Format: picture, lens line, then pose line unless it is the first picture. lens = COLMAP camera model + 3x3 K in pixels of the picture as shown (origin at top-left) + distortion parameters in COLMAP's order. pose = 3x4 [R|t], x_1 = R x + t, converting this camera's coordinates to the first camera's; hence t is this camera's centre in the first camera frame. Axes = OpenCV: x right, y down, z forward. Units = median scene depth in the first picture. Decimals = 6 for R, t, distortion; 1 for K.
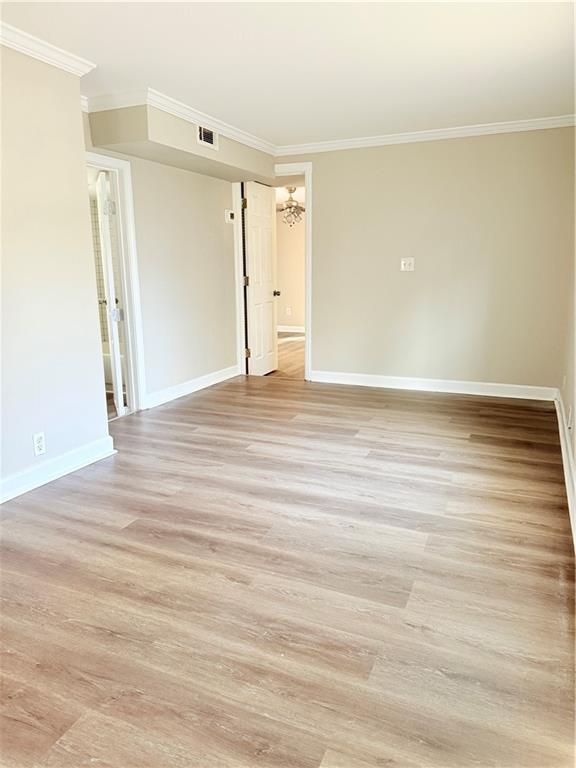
lens RADIAL K [[545.1, 0, 288.8], [0, 545.1, 385.8], [0, 0, 1]] dist [0.017947, -0.027932]
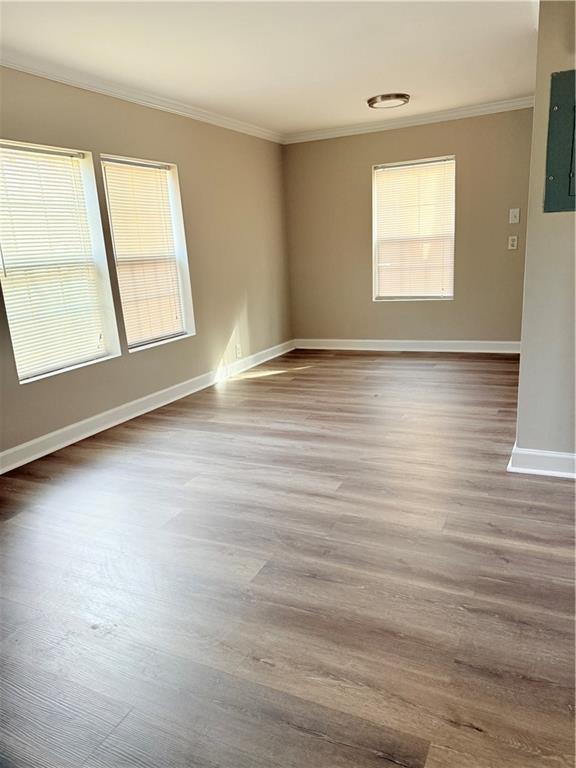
lens RADIAL K [[545.1, 0, 289.0], [0, 545.1, 386.6], [0, 0, 1]] dist [0.017947, -0.027932]
pose [[-0.996695, 0.047697, 0.065761, -0.067133], [0.072407, 0.888622, 0.452889, -0.381666], [-0.036835, 0.456154, -0.889138, 1.741242]]
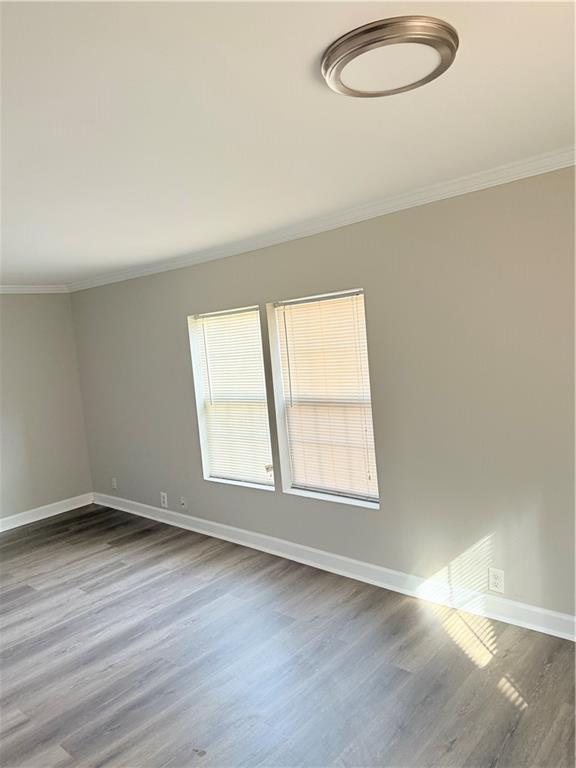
lens RADIAL K [[545.1, 0, 283.6], [0, 545.1, 354.5], [0, 0, 1]] dist [0.017947, -0.027932]
pose [[0.325390, -0.066032, 0.943271, -0.739102], [0.298973, 0.953568, -0.036381, -0.168076], [-0.897071, 0.293851, 0.330024, 0.162323]]
